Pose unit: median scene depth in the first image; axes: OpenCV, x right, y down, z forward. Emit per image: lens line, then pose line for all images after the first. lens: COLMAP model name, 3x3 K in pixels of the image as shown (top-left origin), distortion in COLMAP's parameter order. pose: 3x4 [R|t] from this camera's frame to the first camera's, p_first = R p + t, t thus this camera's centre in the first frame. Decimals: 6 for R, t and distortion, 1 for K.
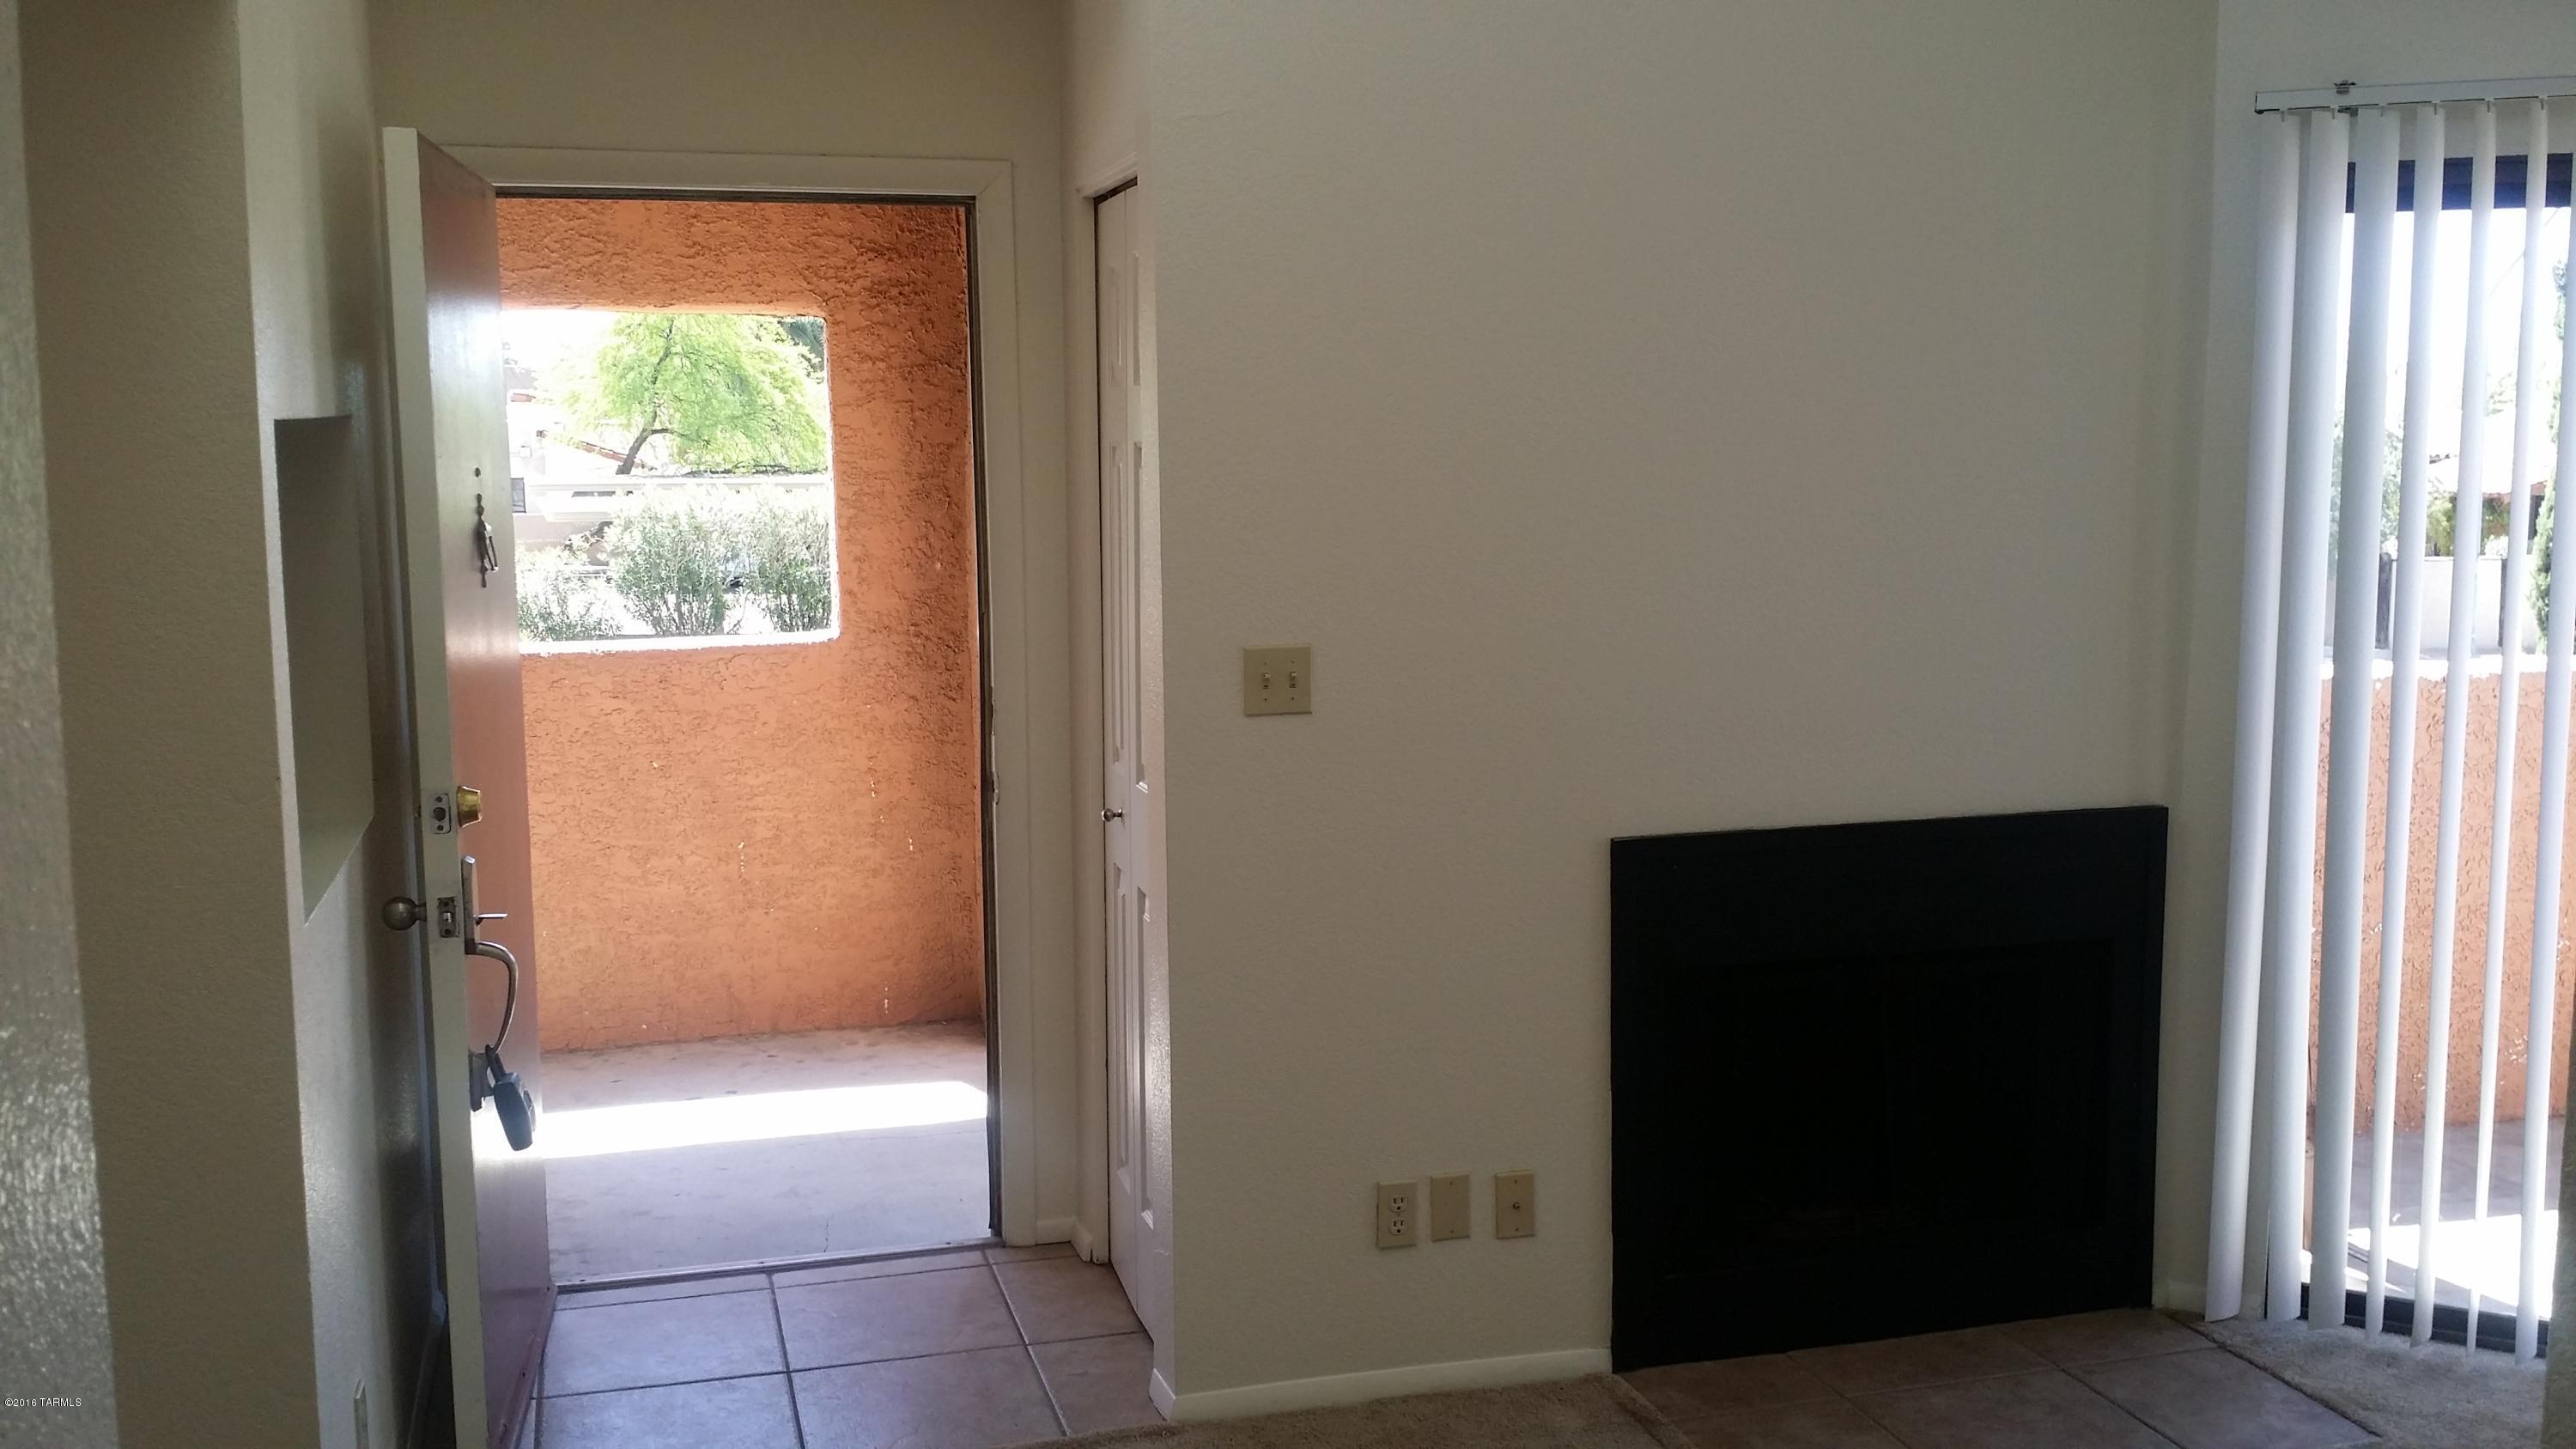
lens RADIAL K [[2435.4, 0, 1280.1], [0, 2435.4, 648.4], [0, 0, 1]] dist [0.156674, -0.462705]
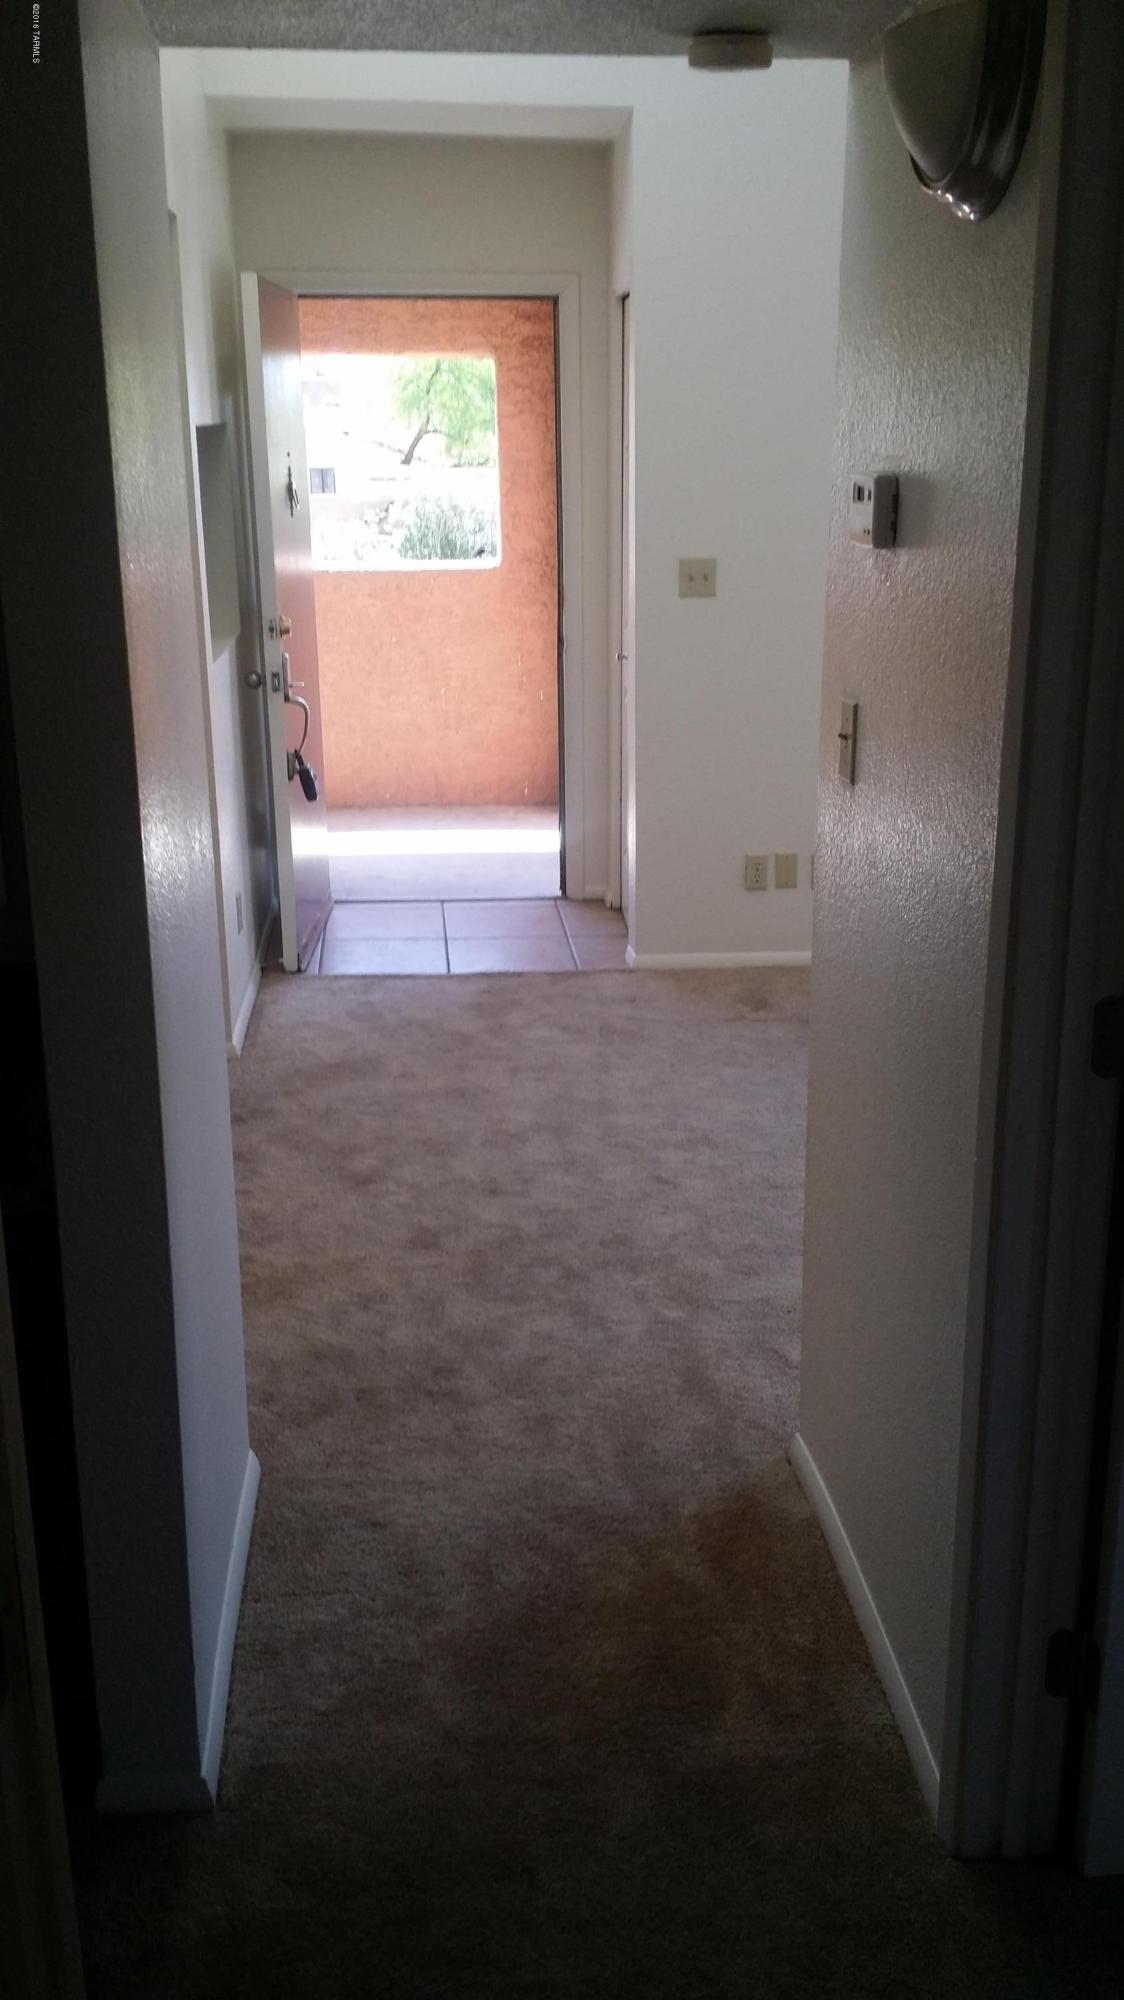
lens RADIAL K [[1890.6, 0, 566.0], [0, 1890.6, 1002.1], [0, 0, 1]] dist [0.156674, -0.462705]
pose [[0.983305, 0.061579, -0.171227, 0.106382], [-0.026263, 0.979172, 0.201325, 0.025766], [0.180058, -0.193467, 0.964443, -0.304162]]
